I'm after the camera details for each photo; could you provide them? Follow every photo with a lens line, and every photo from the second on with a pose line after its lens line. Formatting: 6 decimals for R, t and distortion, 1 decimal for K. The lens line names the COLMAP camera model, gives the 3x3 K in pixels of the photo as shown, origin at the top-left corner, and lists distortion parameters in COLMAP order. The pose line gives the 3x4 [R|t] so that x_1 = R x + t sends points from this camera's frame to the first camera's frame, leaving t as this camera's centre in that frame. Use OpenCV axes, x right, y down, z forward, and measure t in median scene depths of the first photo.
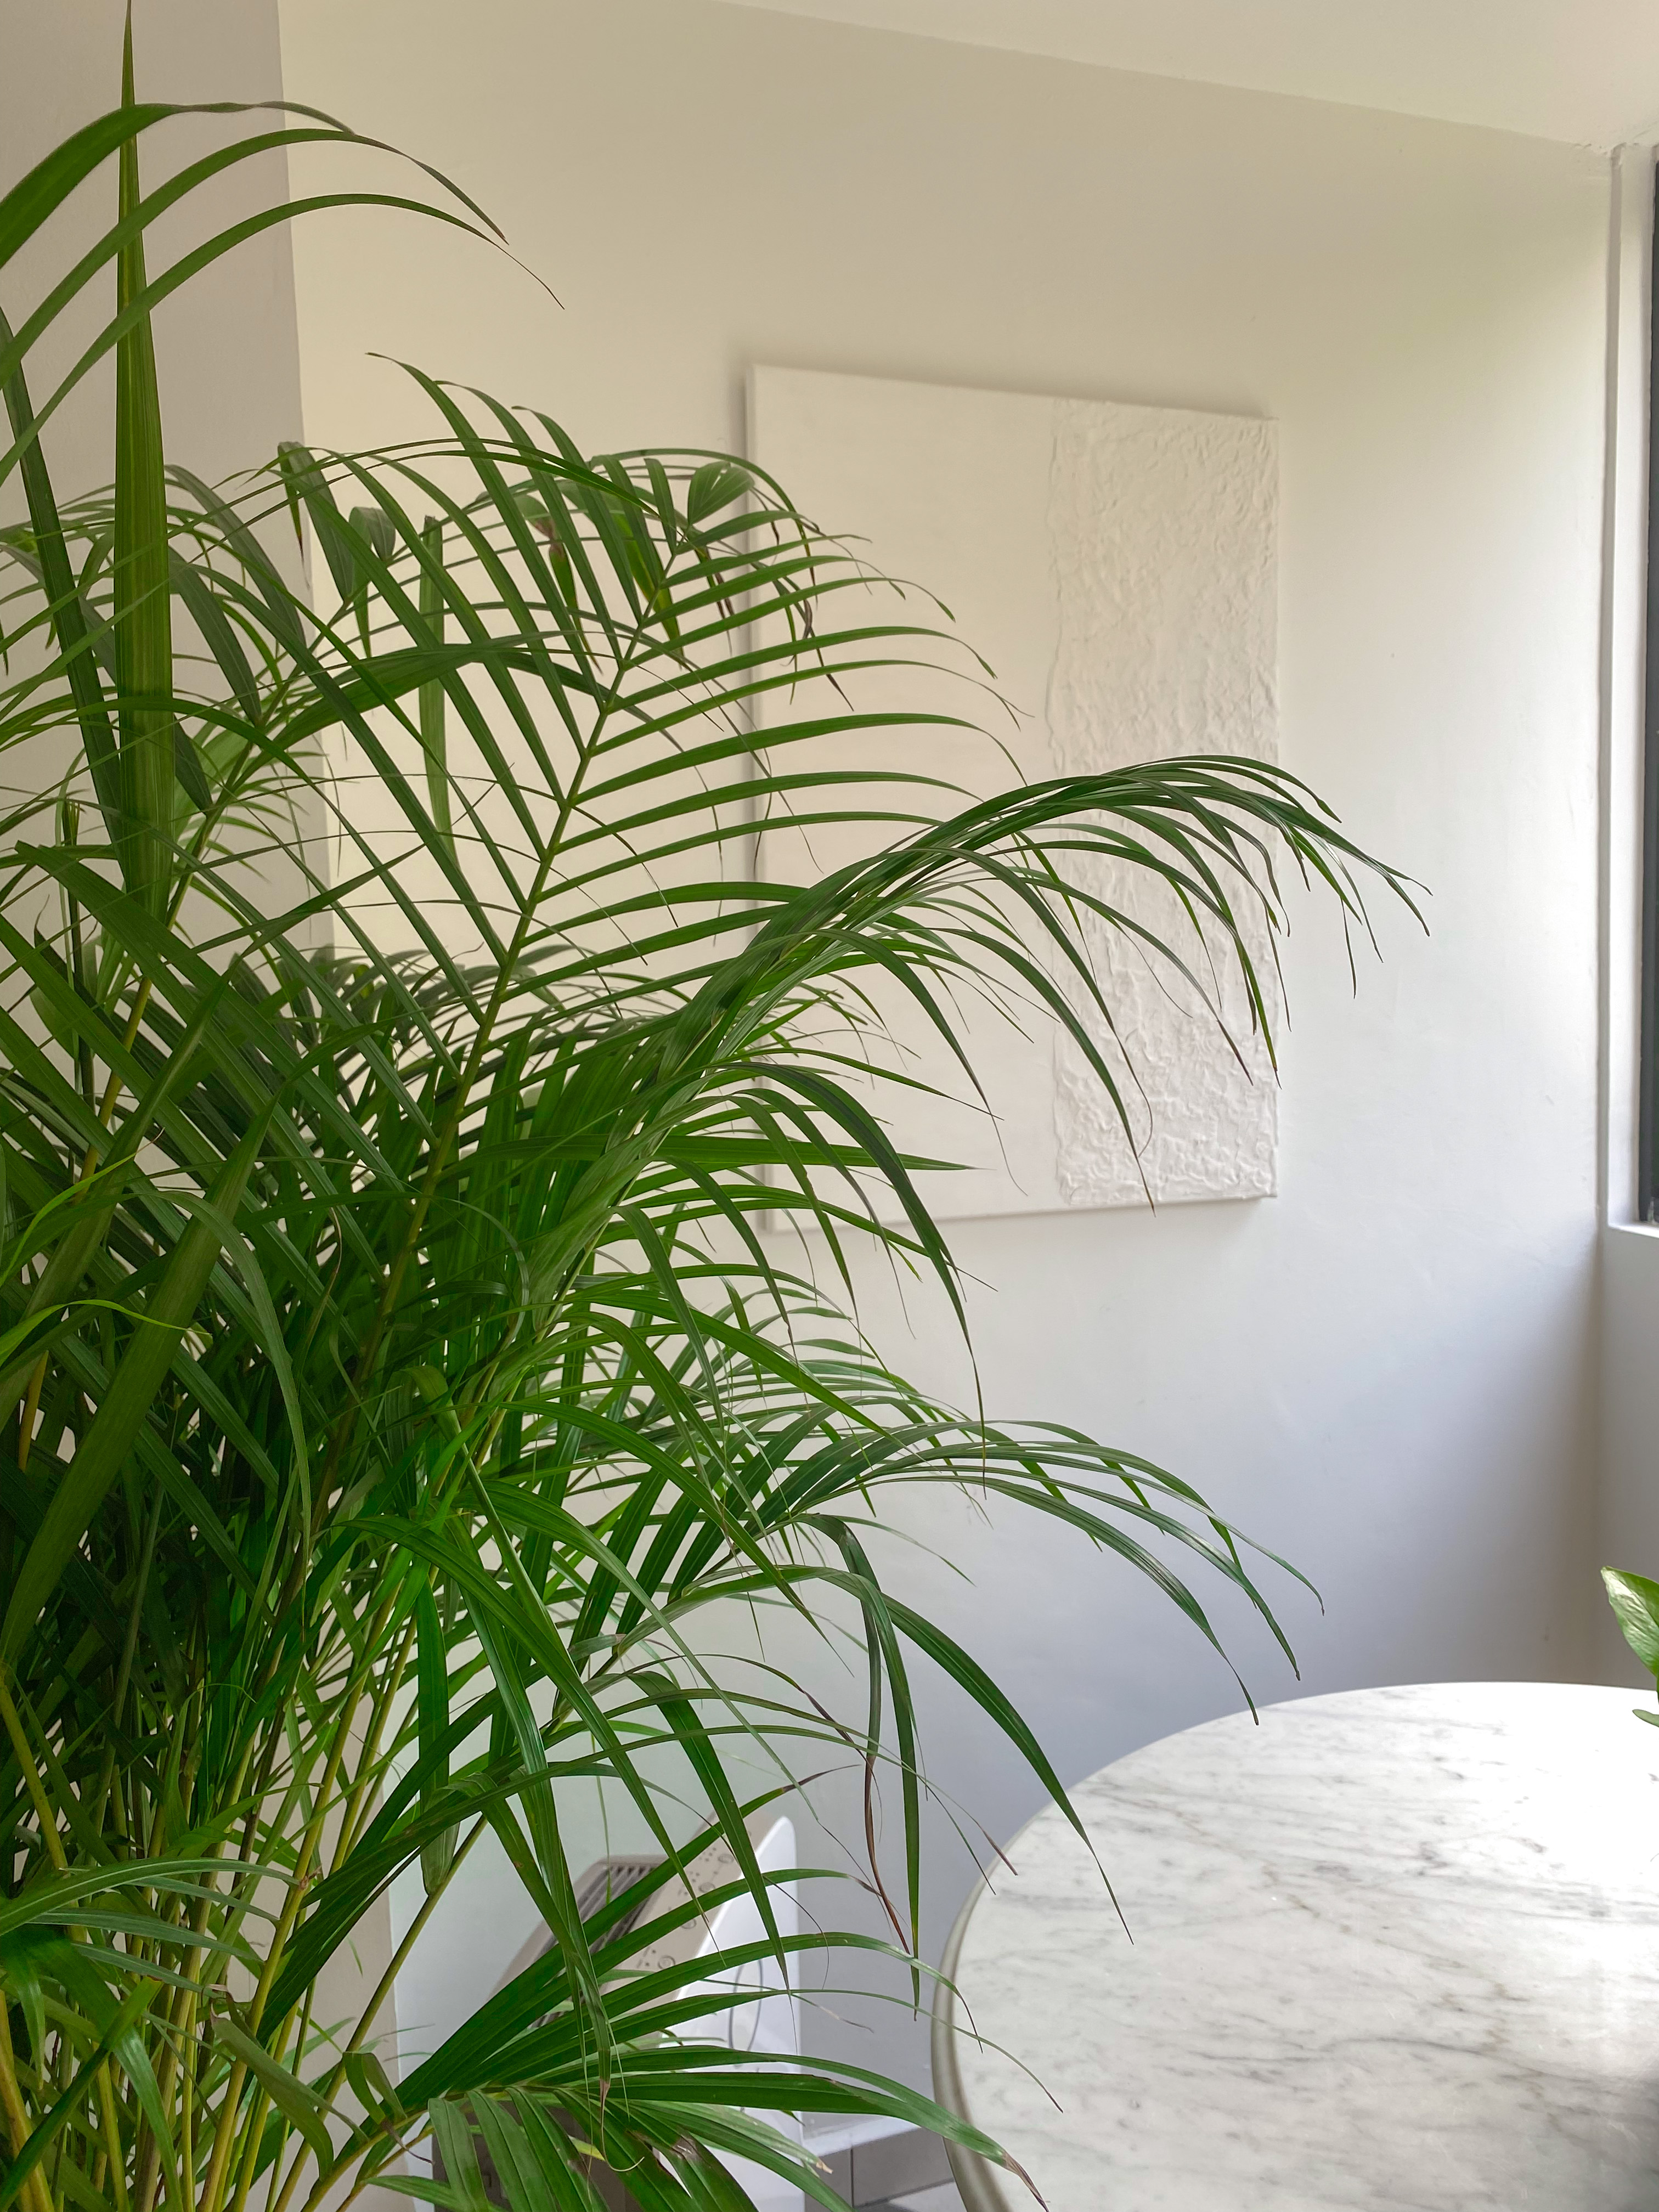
lens RADIAL K [[1674.3, 0, 752.8], [0, 1674.3, 1101.2], [0, 0, 1]] dist [-0.006915, 0.000914]
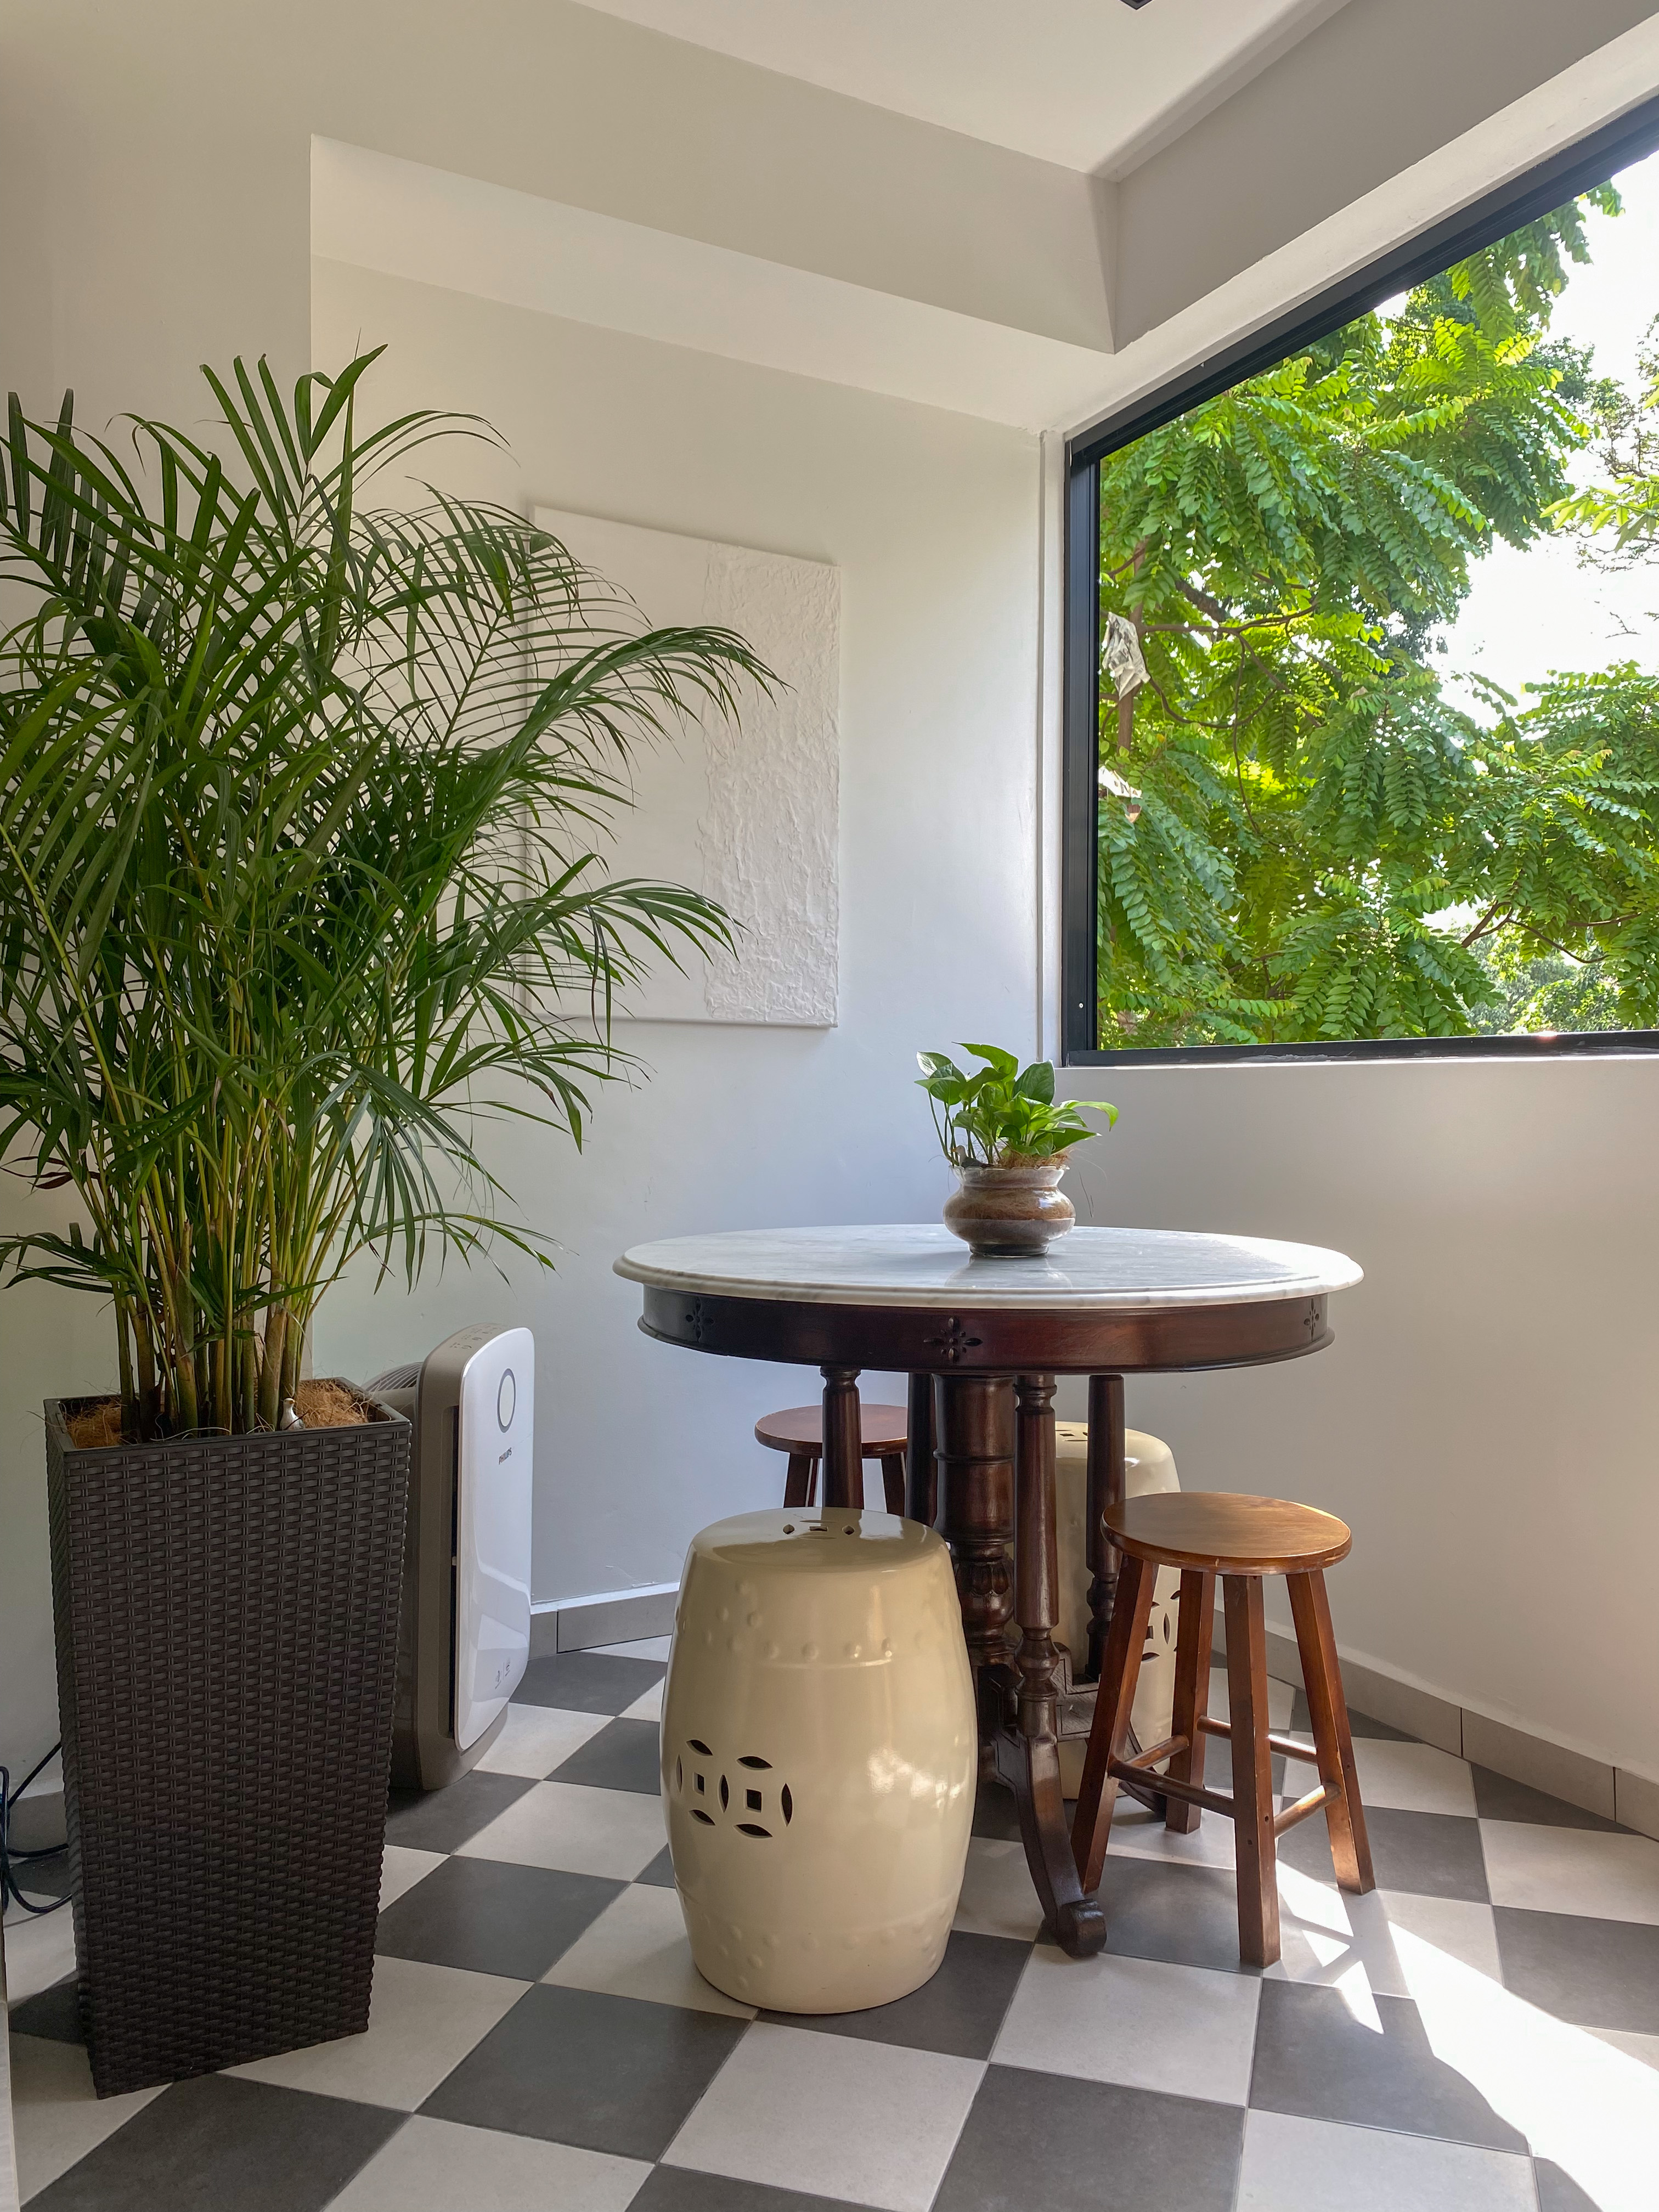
lens RADIAL K [[1701.2, 0, 829.5], [0, 1701.2, 1106.0], [0, 0, 1]] dist [0.054972, -0.000722]
pose [[0.977850, 0.029872, 0.207163, -0.043376], [-0.010787, 0.995641, -0.092647, 0.305815], [-0.209028, 0.088360, 0.973910, -0.659569]]
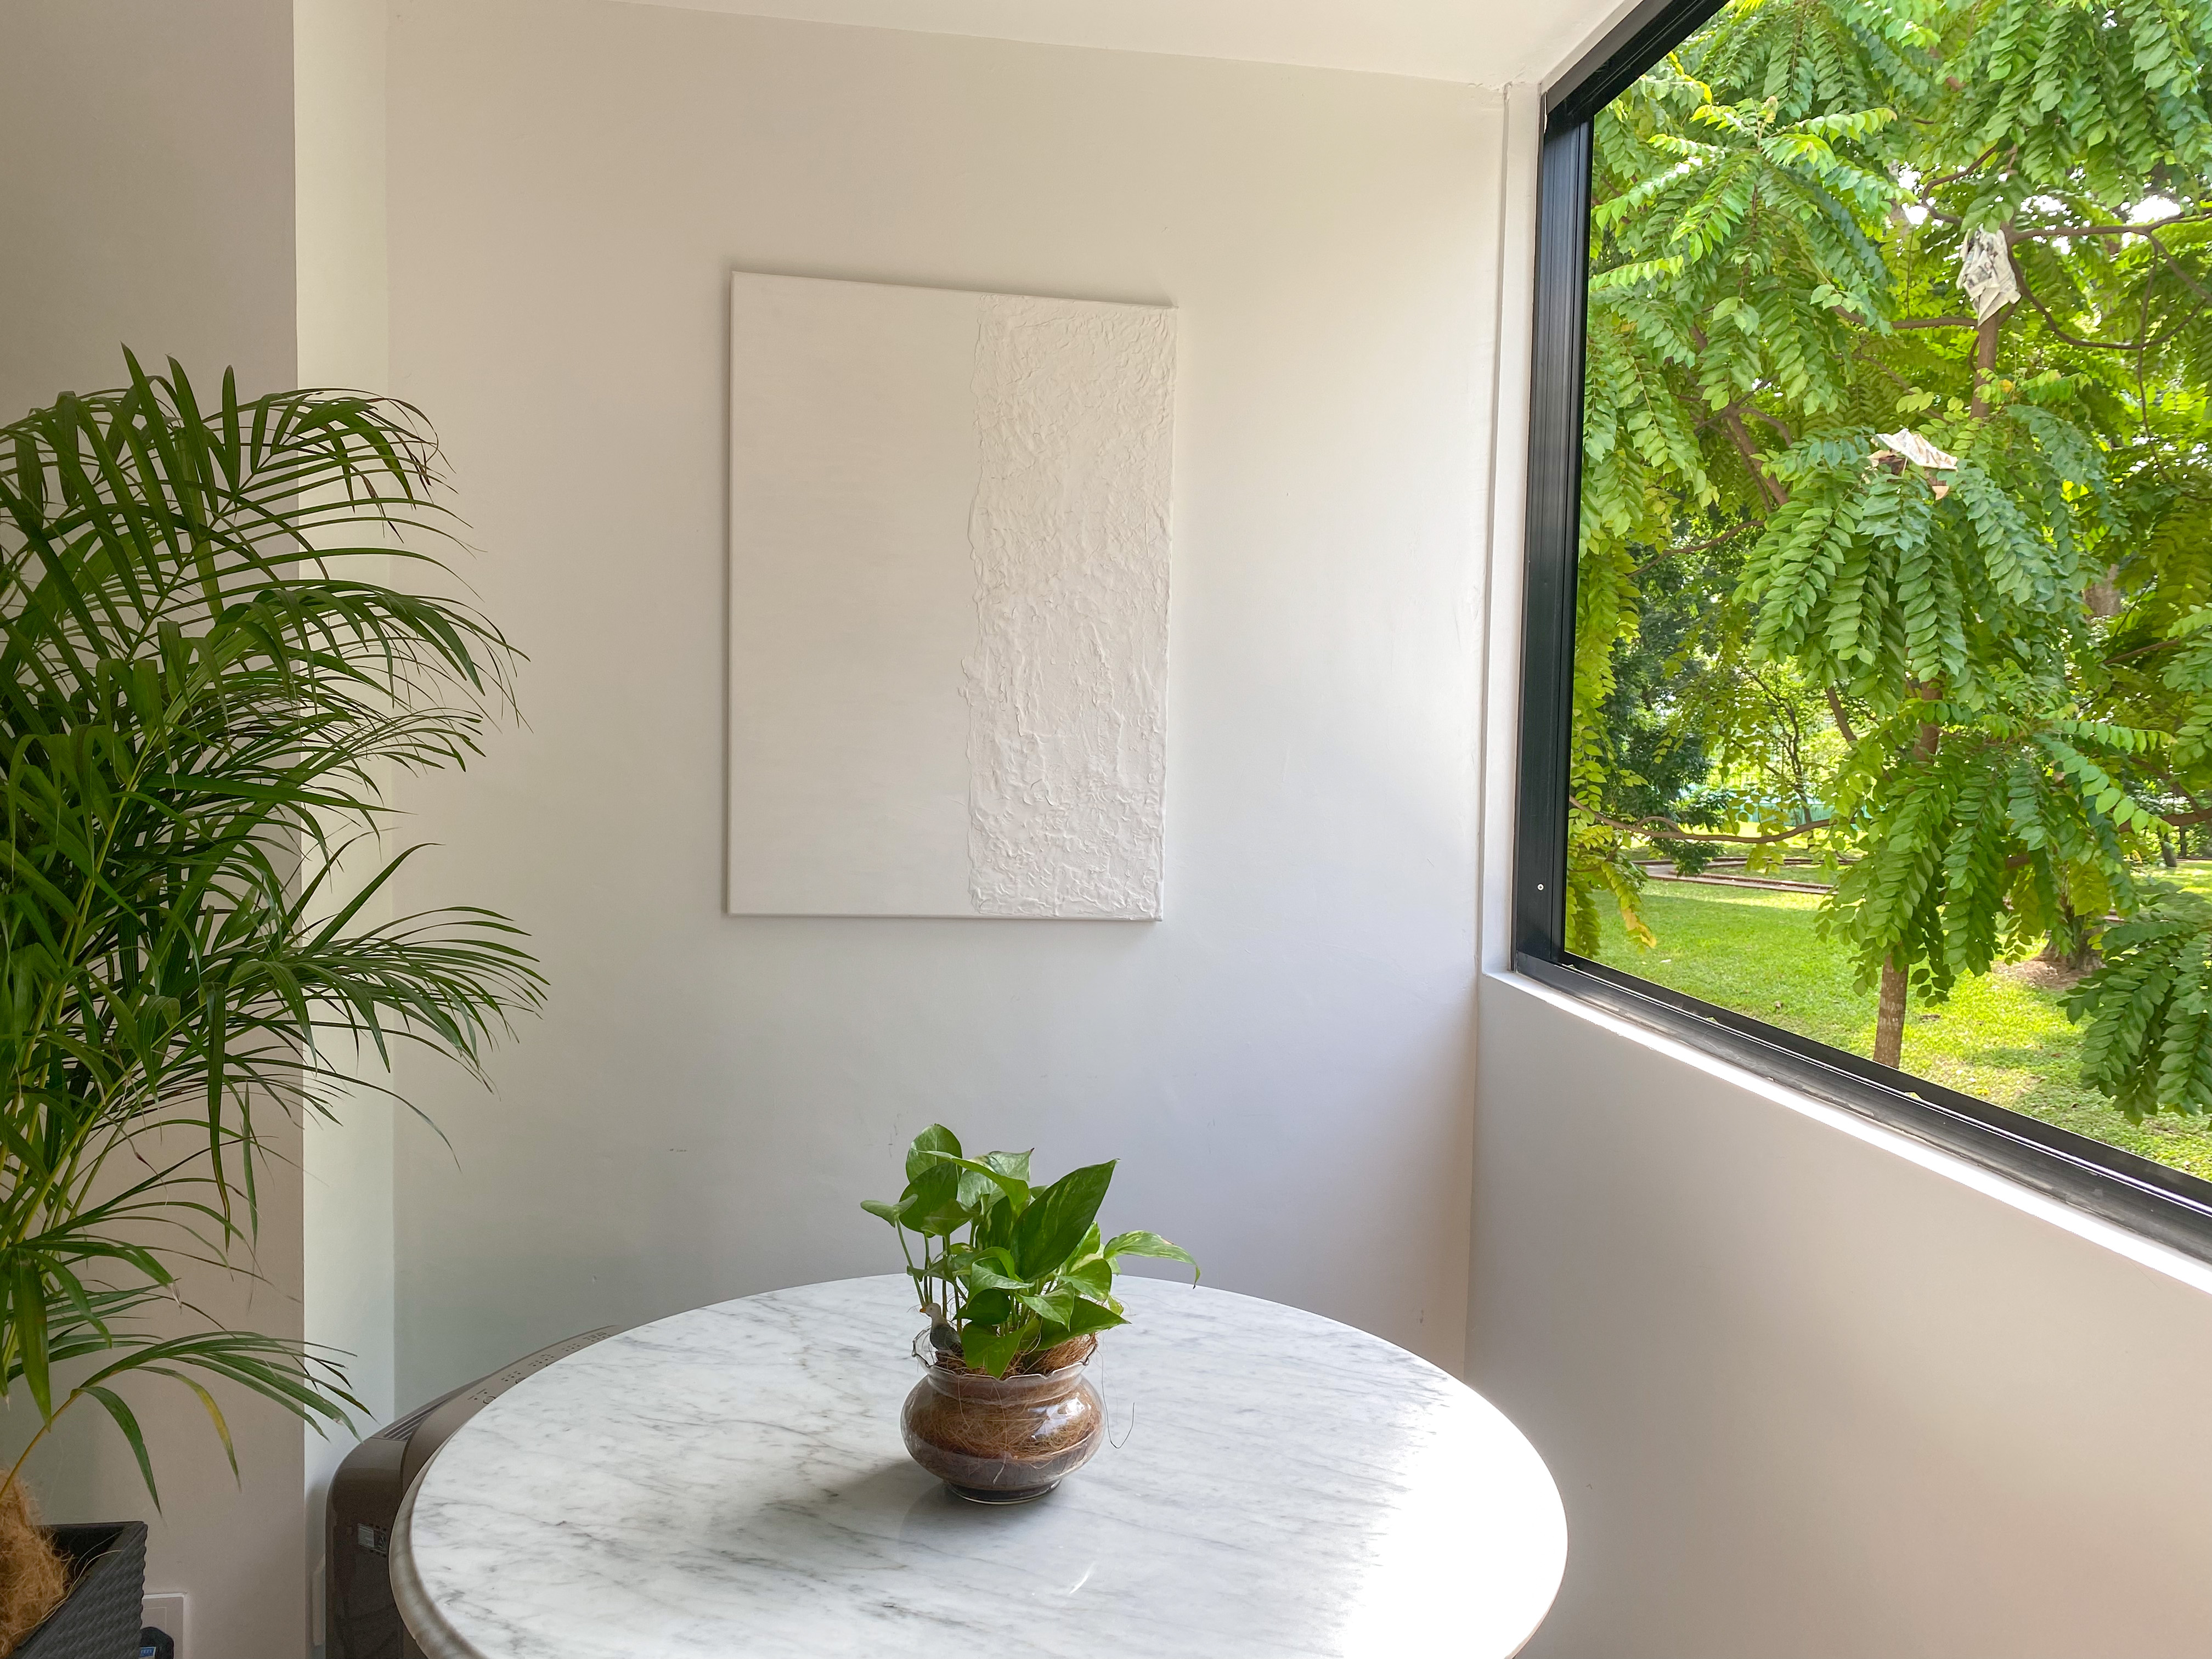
lens RADIAL K [[1680.7, 0, 1102.0], [0, 1680.7, 786.7], [0, 0, 1]] dist [0.185360, -0.330481]
pose [[0.988429, 0.057056, -0.140544, 0.462210], [-0.064445, 0.996738, -0.048592, 0.022357], [0.137313, 0.057087, 0.988881, -0.272396]]
